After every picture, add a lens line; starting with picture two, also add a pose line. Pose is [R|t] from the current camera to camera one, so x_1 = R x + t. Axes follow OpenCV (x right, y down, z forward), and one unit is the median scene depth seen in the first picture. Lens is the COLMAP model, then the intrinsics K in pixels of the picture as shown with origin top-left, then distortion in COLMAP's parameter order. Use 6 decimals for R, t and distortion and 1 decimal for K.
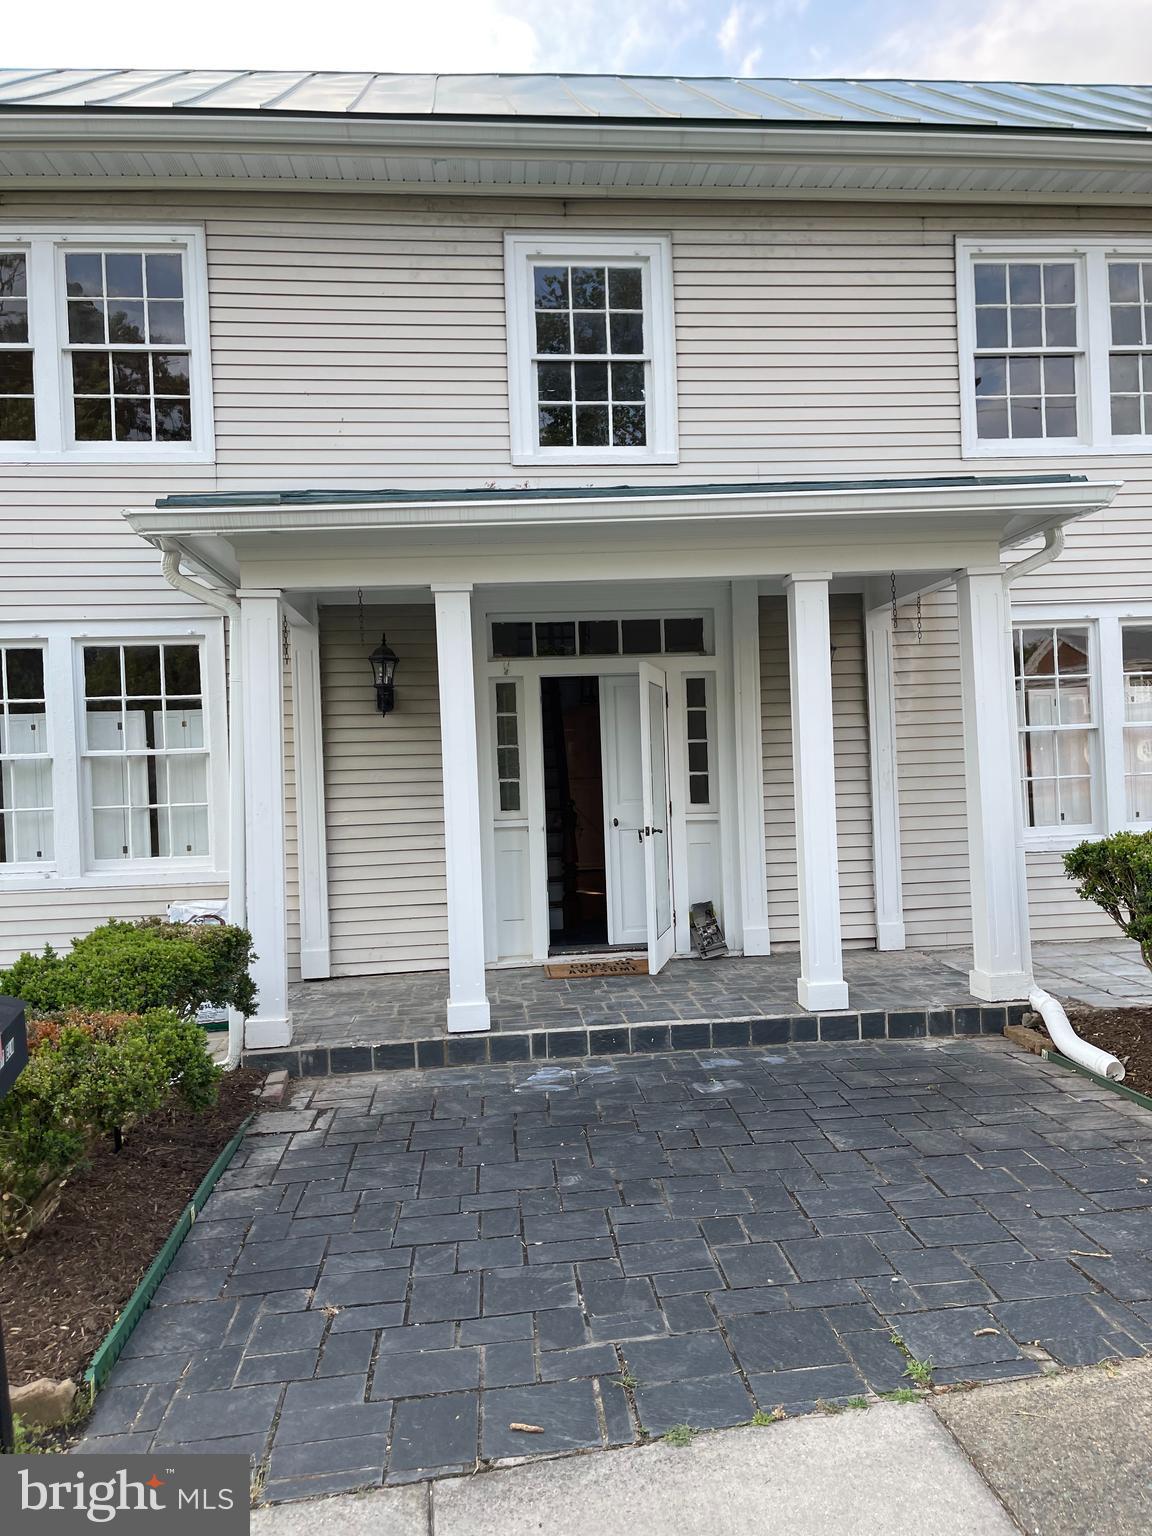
lens RADIAL K [[1171.8, 0, 537.8], [0, 1171.8, 765.9], [0, 0, 1]] dist [0.072121, -0.085697]
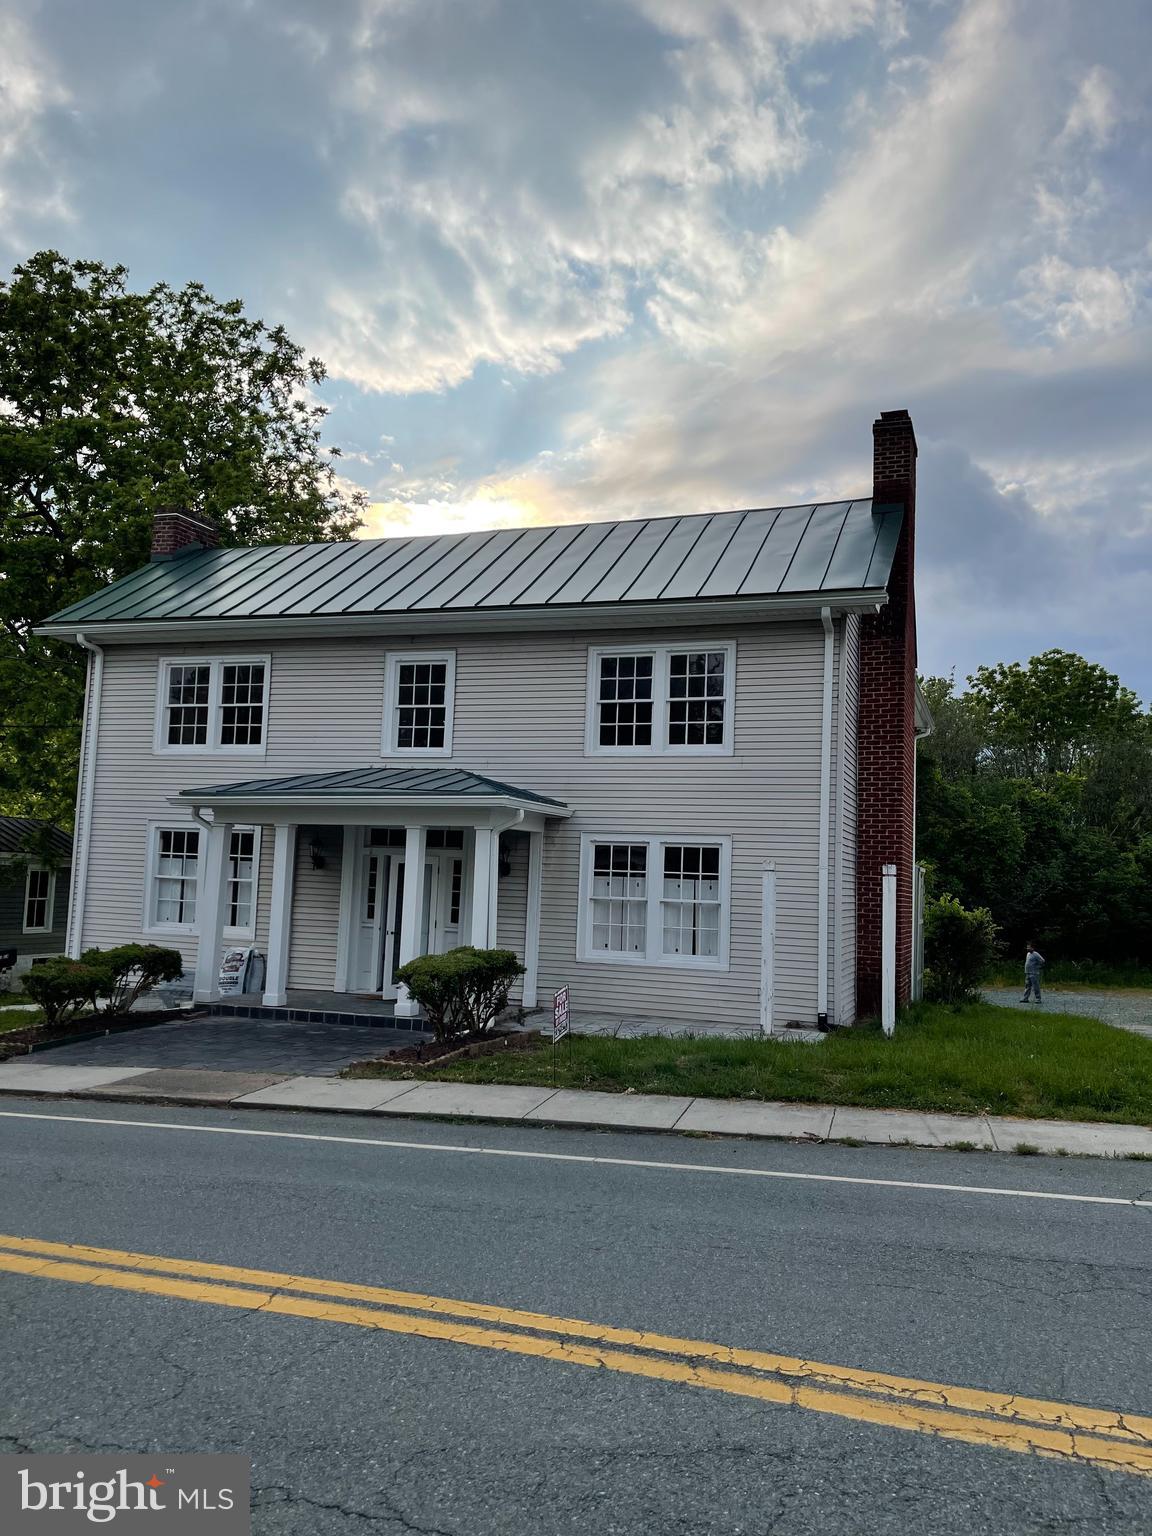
lens RADIAL K [[1171.8, 0, 539.4], [0, 1171.8, 744.4], [0, 0, 1]] dist [0.072121, -0.085697]
pose [[0.896465, 0.021079, -0.442614, 1.197707], [-0.064431, 0.994453, -0.083138, -0.118723], [0.438406, 0.103048, 0.892850, -0.800789]]
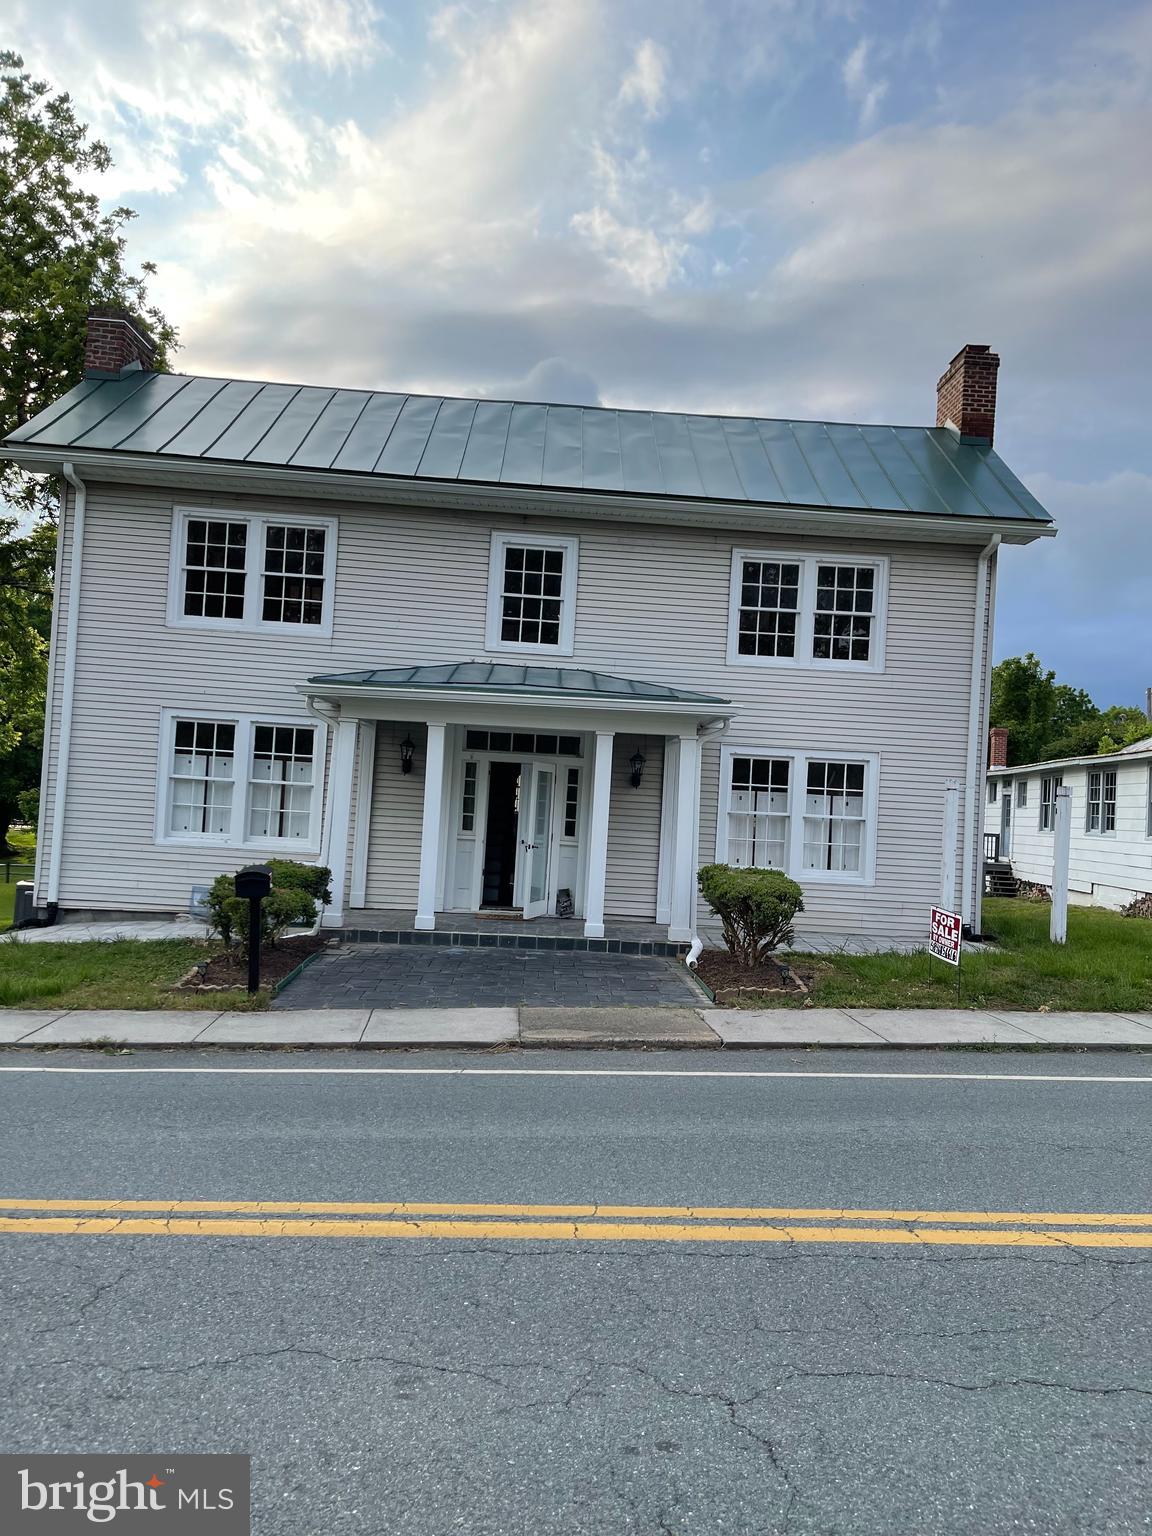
lens RADIAL K [[1171.8, 0, 540.8], [0, 1171.8, 757.6], [0, 0, 1]] dist [0.072121, -0.085697]
pose [[0.994492, 0.090784, -0.052382, 0.185261], [-0.092426, 0.995273, -0.029821, -0.033760], [0.049427, 0.034498, 0.998182, -0.892935]]
